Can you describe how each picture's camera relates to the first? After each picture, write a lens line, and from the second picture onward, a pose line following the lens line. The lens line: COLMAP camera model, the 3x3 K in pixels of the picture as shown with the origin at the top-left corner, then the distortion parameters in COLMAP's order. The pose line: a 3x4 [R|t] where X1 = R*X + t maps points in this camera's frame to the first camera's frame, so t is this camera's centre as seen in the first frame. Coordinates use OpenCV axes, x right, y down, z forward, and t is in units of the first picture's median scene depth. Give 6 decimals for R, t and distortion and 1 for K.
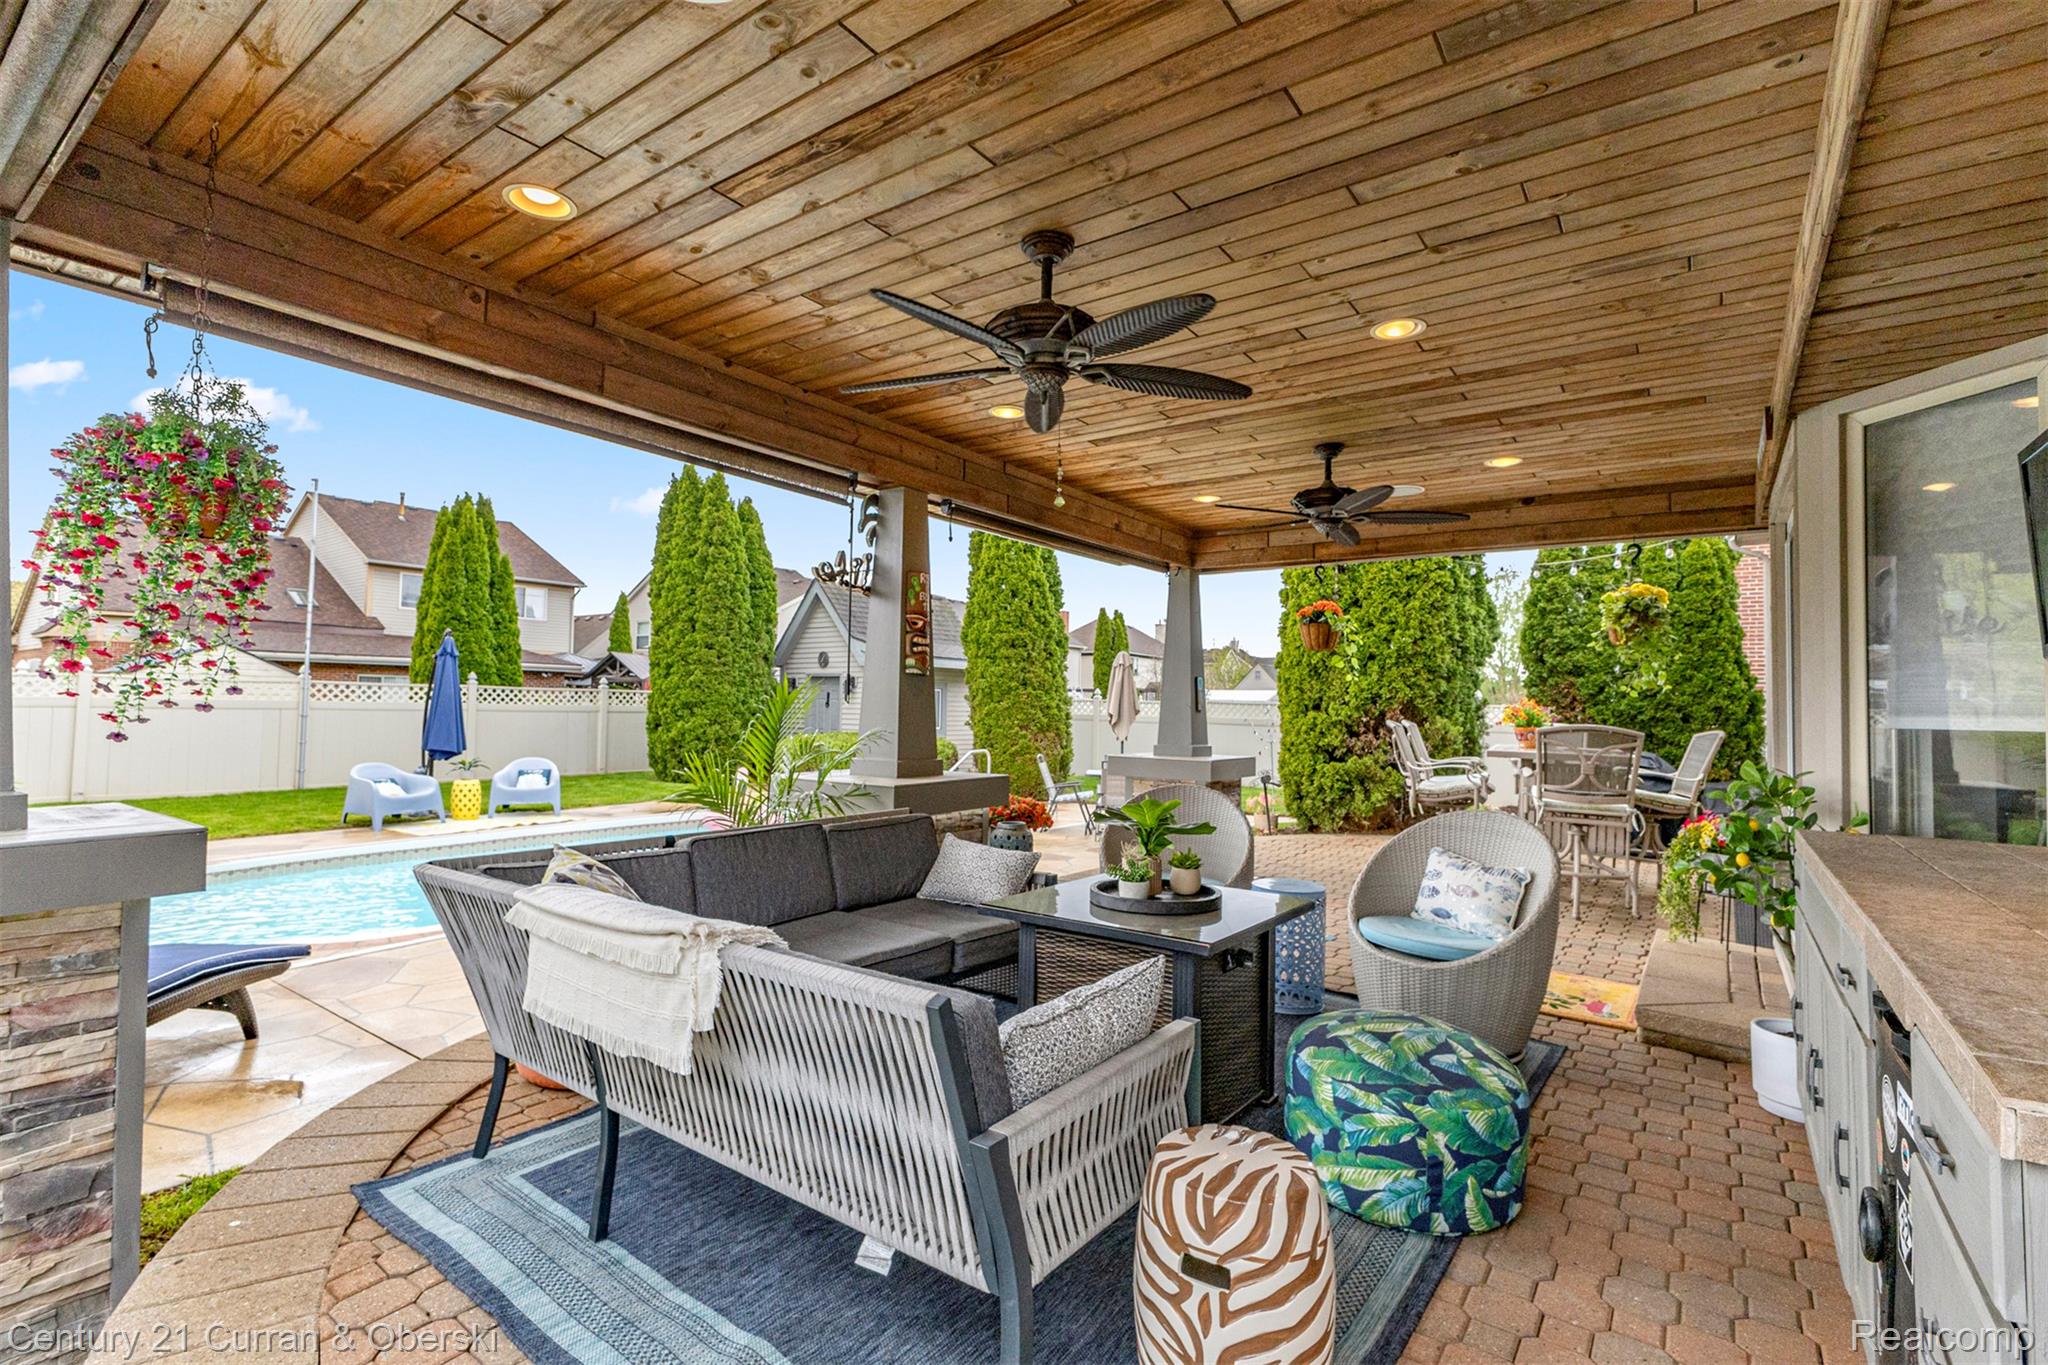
lens RADIAL K [[899.2, 0, 1037.5], [0, 899.2, 675.8], [0, 0, 1]] dist [-0.003348, 0.000253]
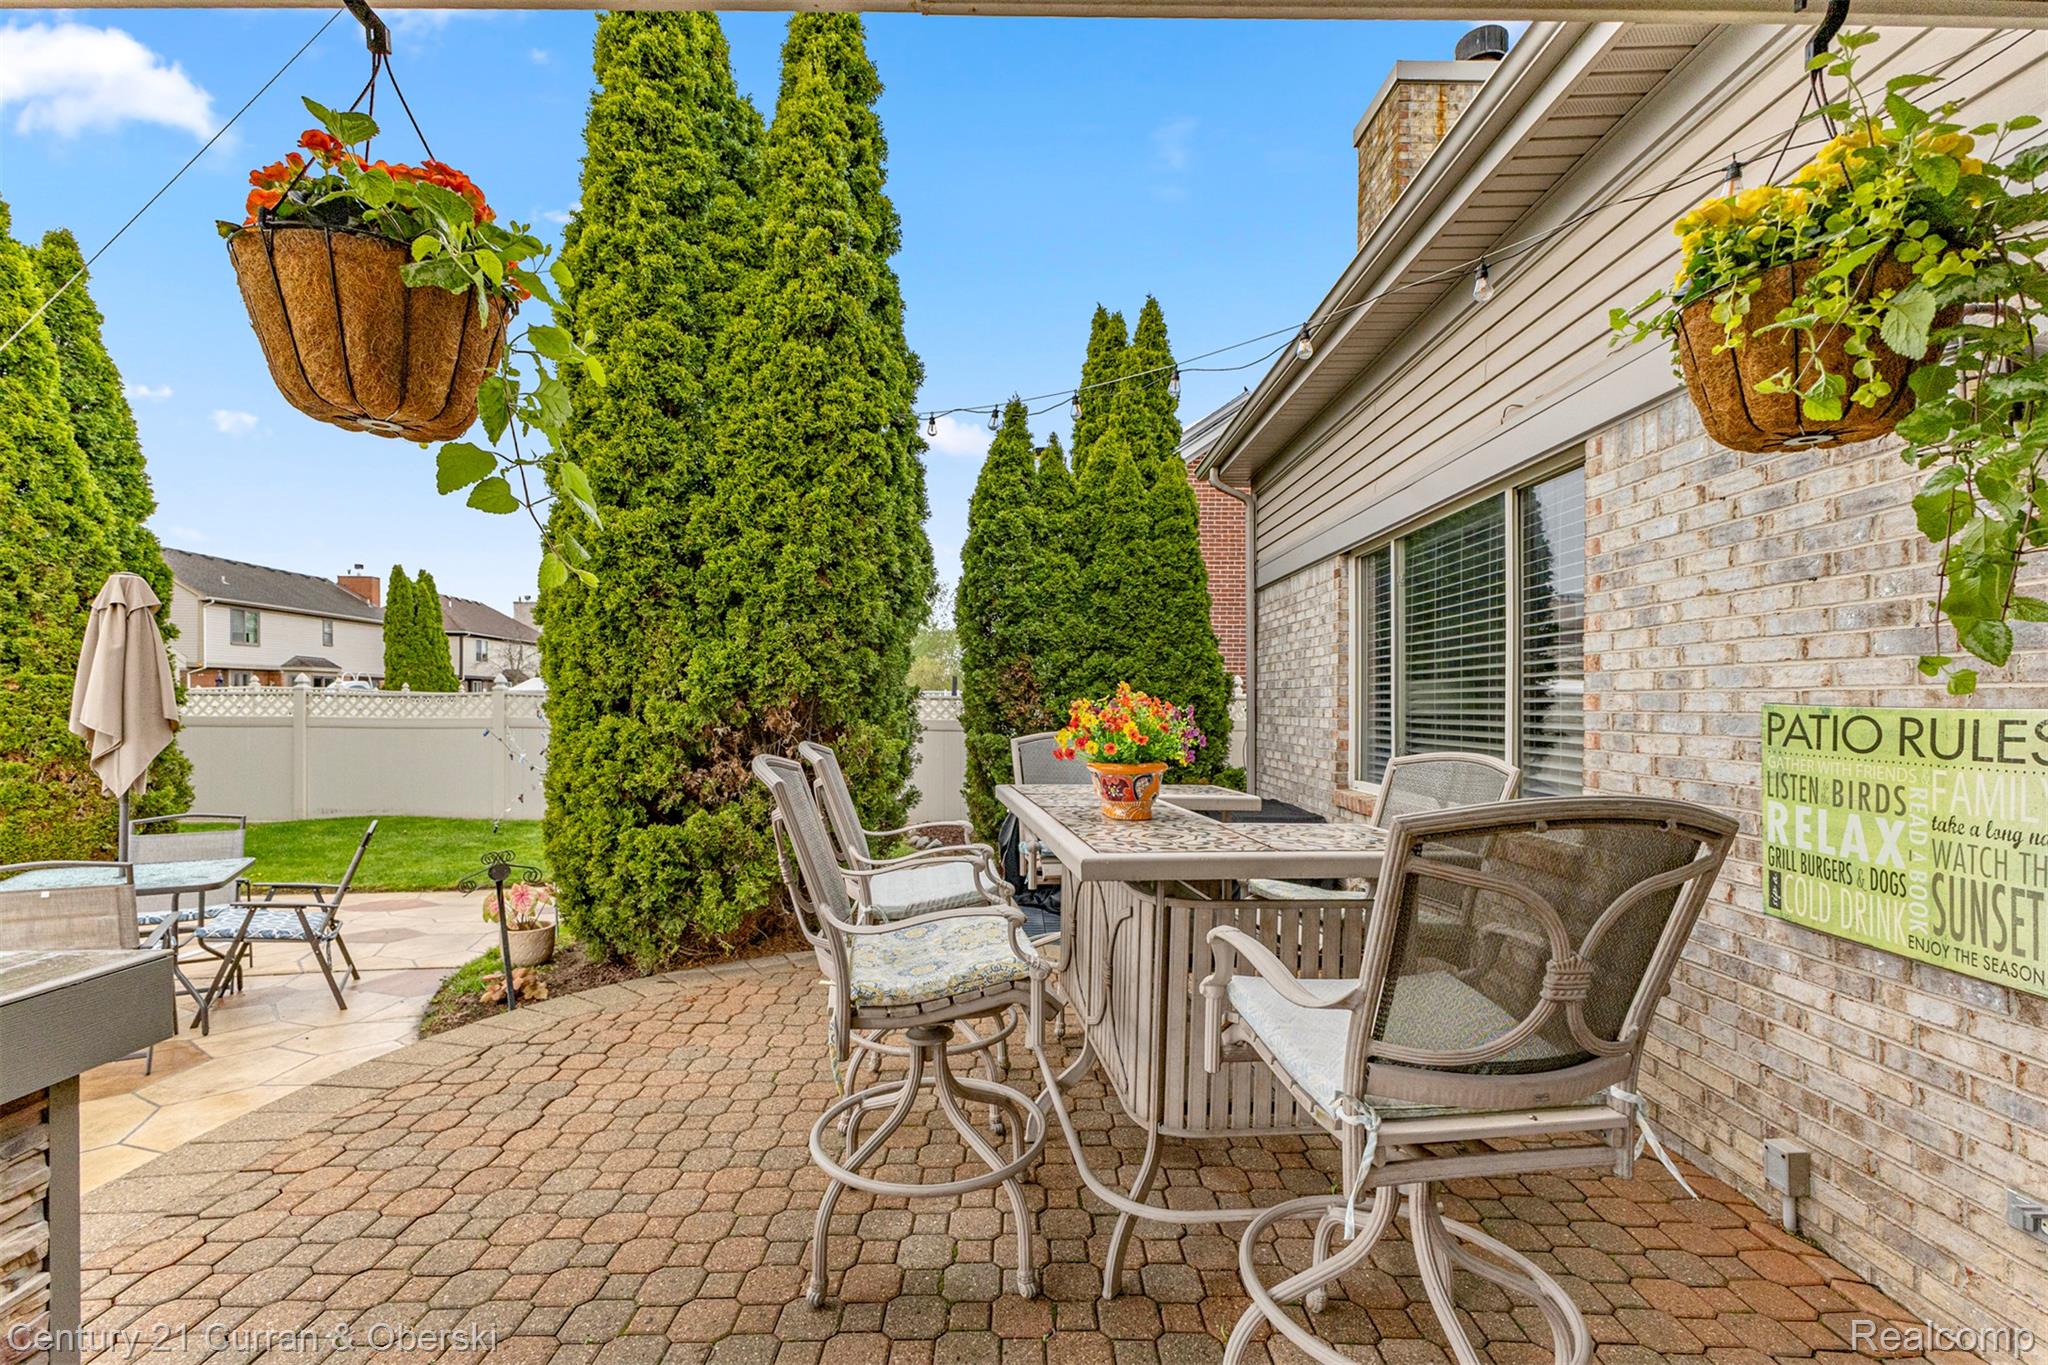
lens RADIAL K [[841.2, 0, 996.6], [0, 841.2, 708.8], [0, 0, 1]] dist [0.021005, 0.000067]
pose [[0.812121, -0.020614, 0.583124, 0.223284], [-0.008449, 0.998856, 0.047077, 0.014730], [-0.583427, -0.043159, 0.811018, 0.556177]]
